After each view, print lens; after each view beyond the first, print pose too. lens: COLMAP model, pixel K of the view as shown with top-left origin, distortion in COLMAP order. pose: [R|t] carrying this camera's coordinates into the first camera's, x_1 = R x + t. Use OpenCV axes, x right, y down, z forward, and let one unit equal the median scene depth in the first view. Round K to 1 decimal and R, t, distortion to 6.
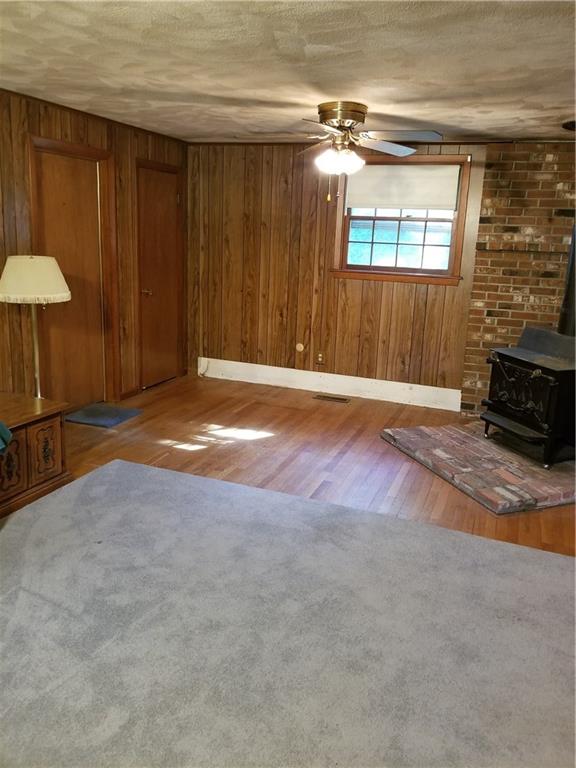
lens RADIAL K [[572.4, 0, 288.0], [0, 572.4, 384.0], [0, 0, 1]] dist [0.049823, -0.118572]
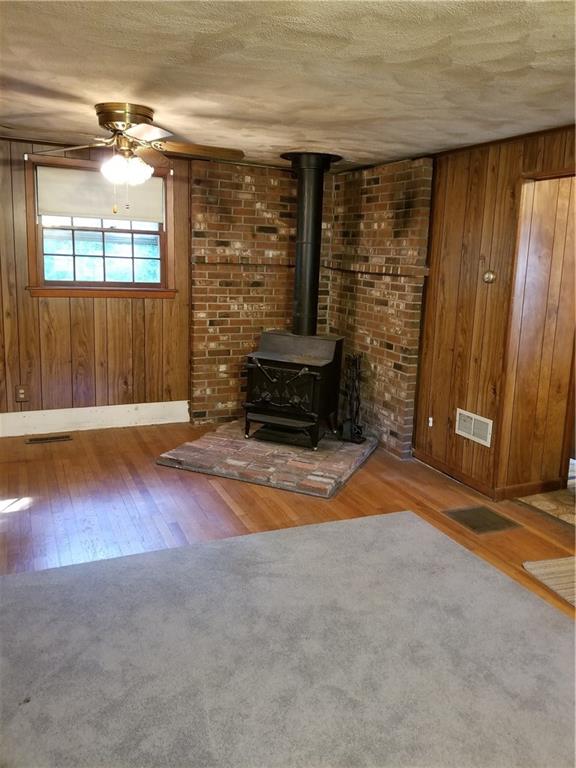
lens RADIAL K [[588.3, 0, 288.0], [0, 588.3, 384.0], [0, 0, 1]] dist [0.044116, -0.003383]
pose [[0.690863, -0.164747, 0.703965, -0.337109], [0.171423, 0.983253, 0.061875, -0.057447], [-0.702369, 0.077929, 0.707534, 0.154025]]
